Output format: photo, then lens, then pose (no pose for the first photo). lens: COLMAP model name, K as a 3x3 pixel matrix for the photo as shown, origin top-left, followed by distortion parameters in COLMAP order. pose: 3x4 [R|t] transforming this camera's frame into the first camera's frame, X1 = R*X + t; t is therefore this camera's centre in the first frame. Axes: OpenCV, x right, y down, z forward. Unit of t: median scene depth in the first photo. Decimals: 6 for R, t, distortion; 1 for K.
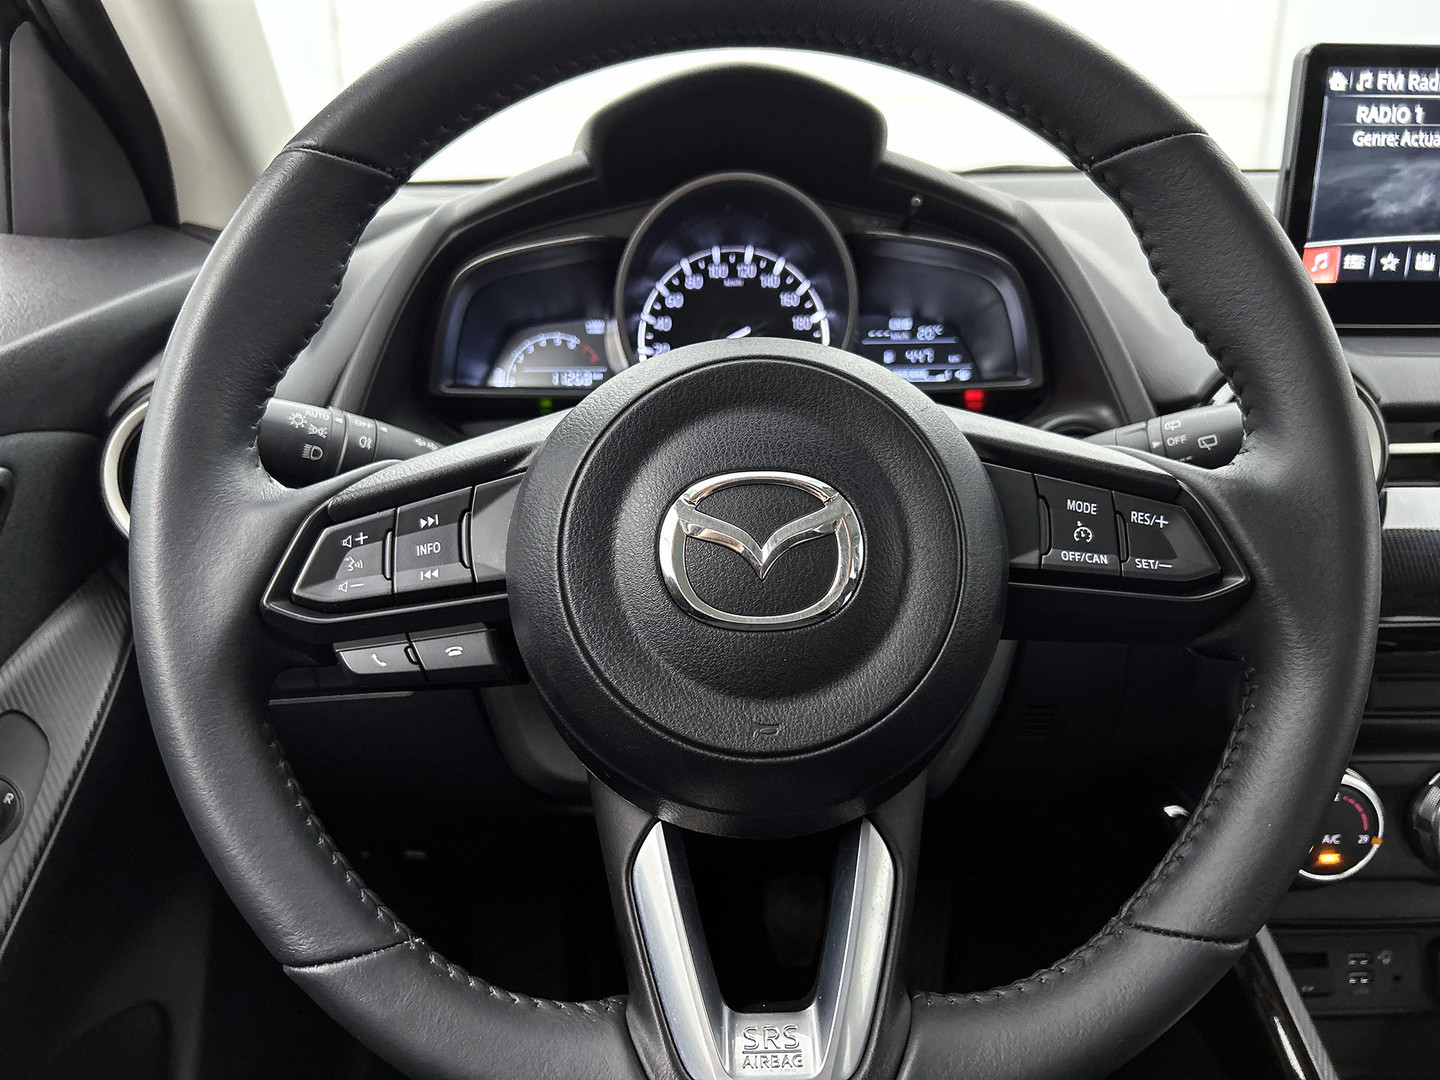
lens RADIAL K [[1089.8, 0, 720.0], [0, 1089.8, 540.0], [0, 0, 1]] dist [0.037911, -0.081137]
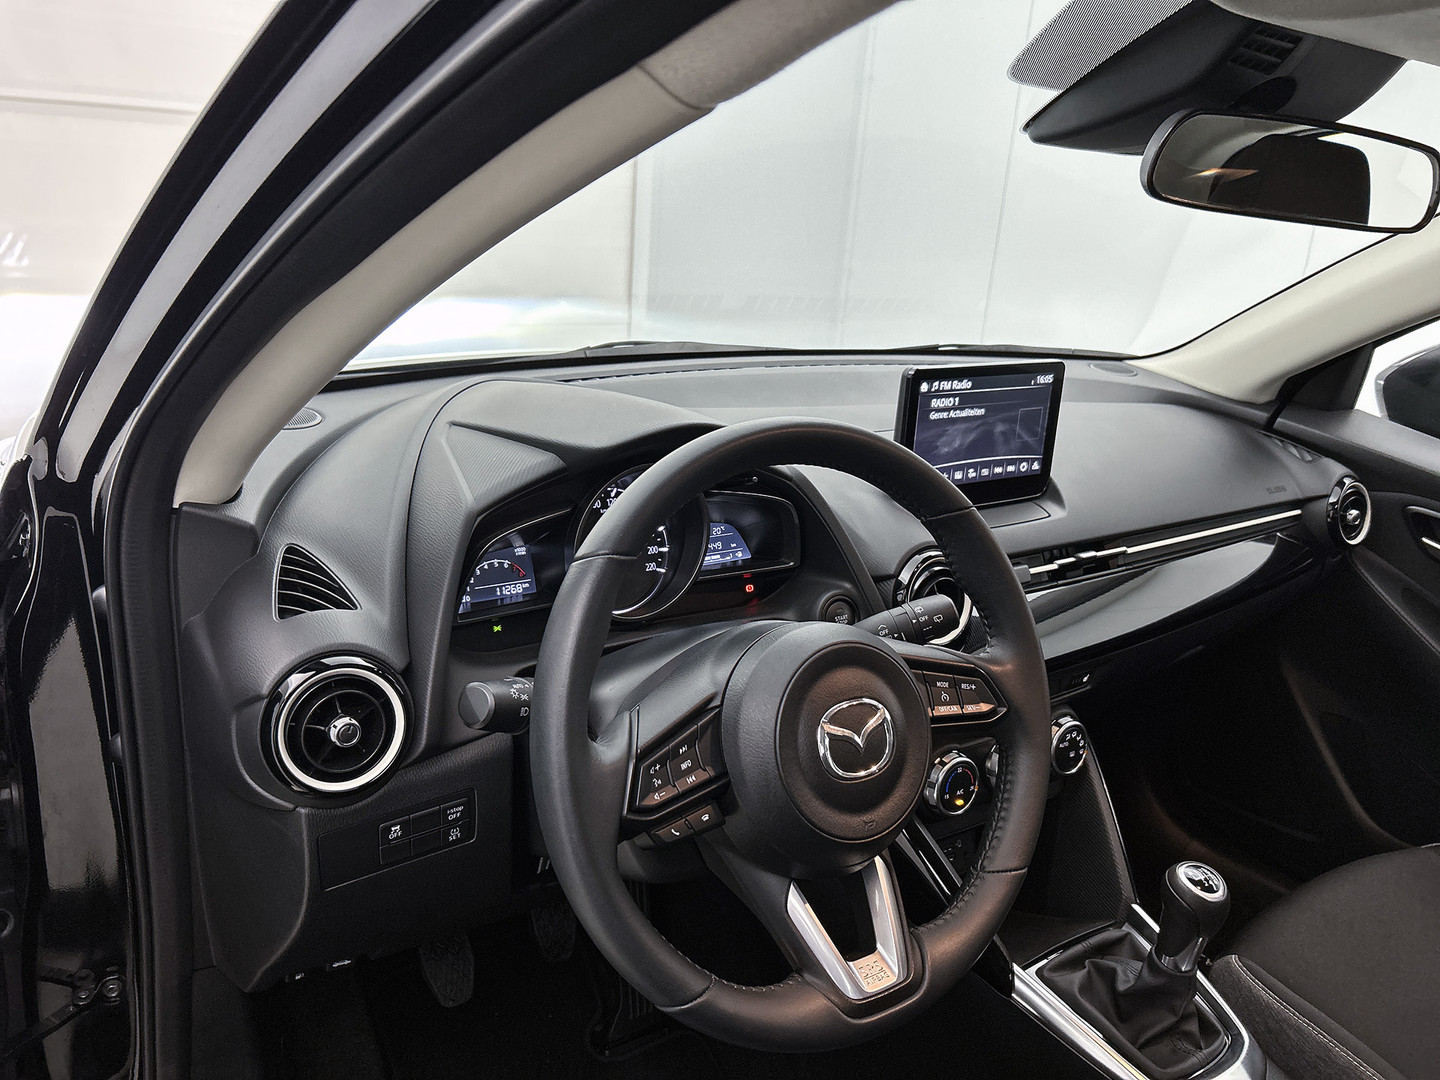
lens RADIAL K [[1089.8, 0, 720.0], [0, 1089.8, 540.0], [0, 0, 1]] dist [0.037911, -0.081137]
pose [[0.843033, -0.106905, 0.527130, -0.719015], [0.091106, 0.994269, 0.055938, -0.296564], [-0.530090, 0.000867, 0.847941, -0.381067]]
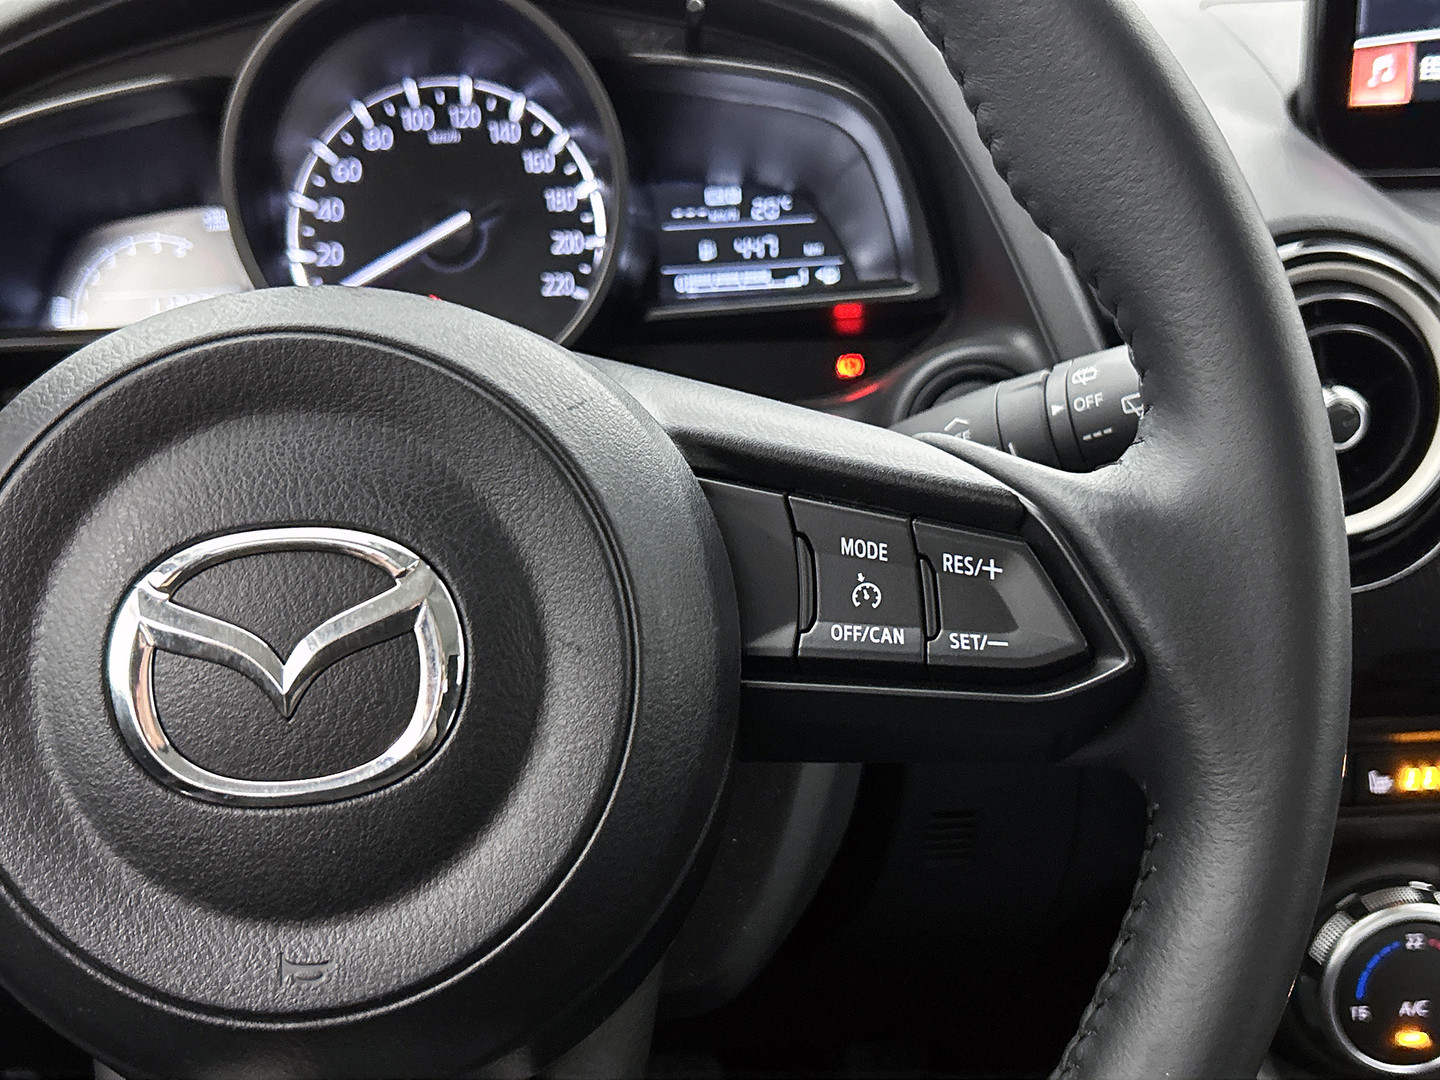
lens RADIAL K [[1695.3, 0, 720.0], [0, 1695.3, 540.0], [0, 0, 1]] dist [0.143569, -0.396578]
pose [[0.998196, -0.048327, 0.035614, 0.134733], [0.047016, 0.998217, 0.036784, -0.045198], [-0.037328, -0.035043, 0.998688, 0.043256]]
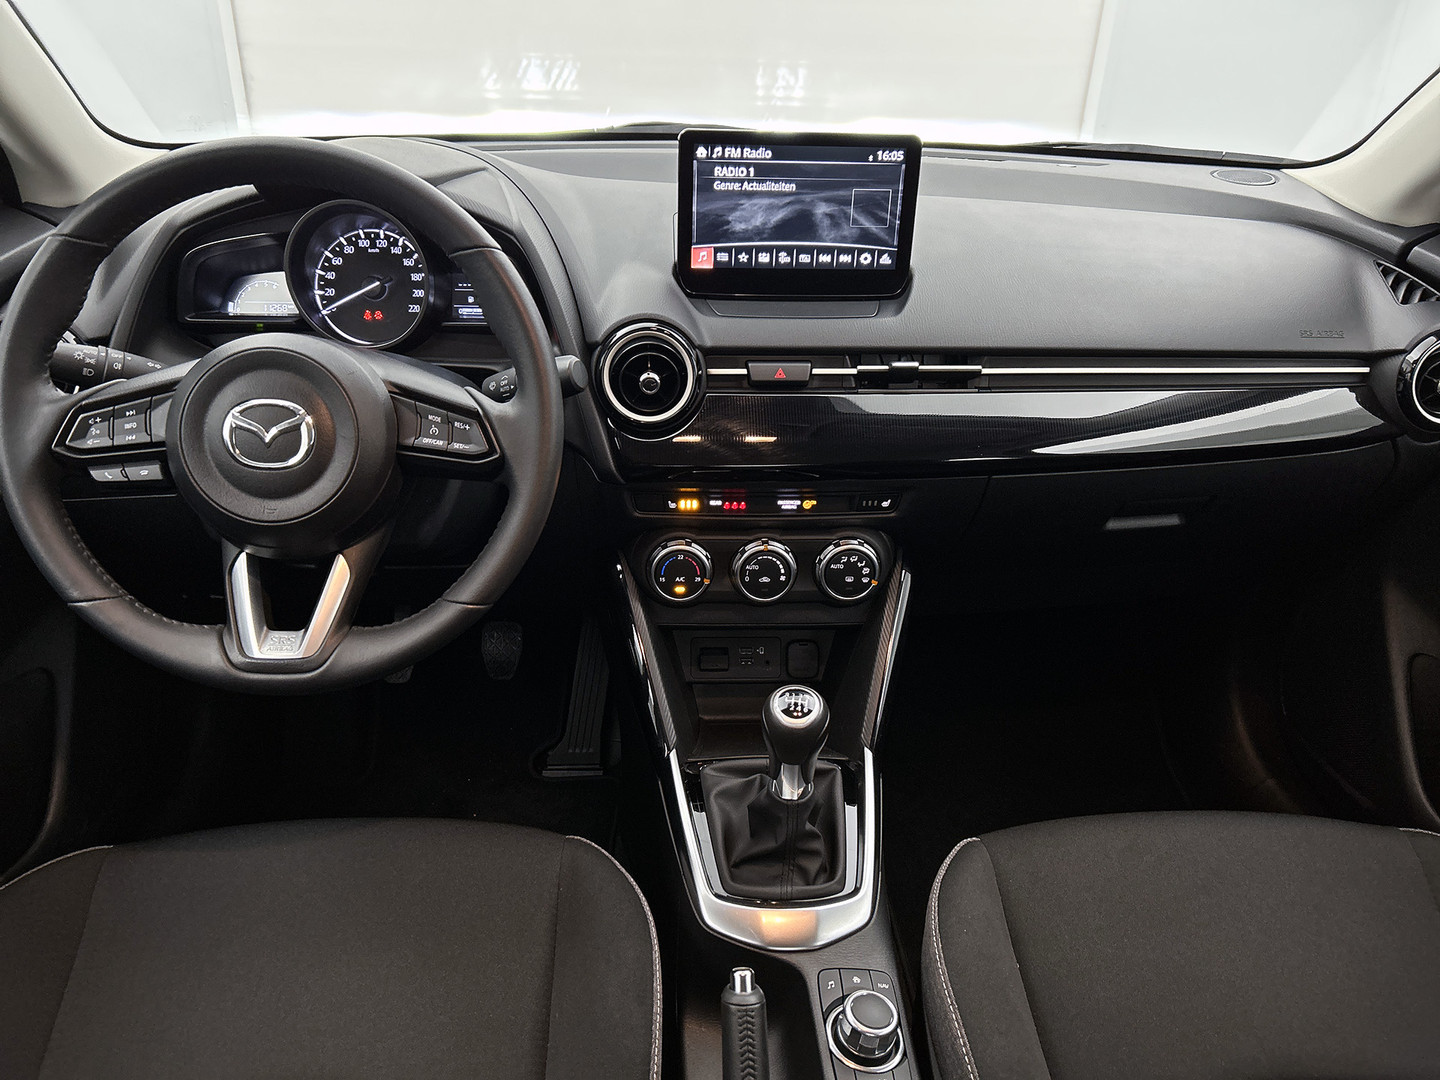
lens RADIAL K [[1083.2, 0, 720.0], [0, 1083.2, 540.0], [0, 0, 1]] dist [0.033940, -0.003060]
pose [[0.999097, 0.017244, 0.038842, 0.536279], [-0.023514, 0.985632, 0.167260, -0.103377], [-0.035400, -0.168023, 0.985147, -0.799594]]
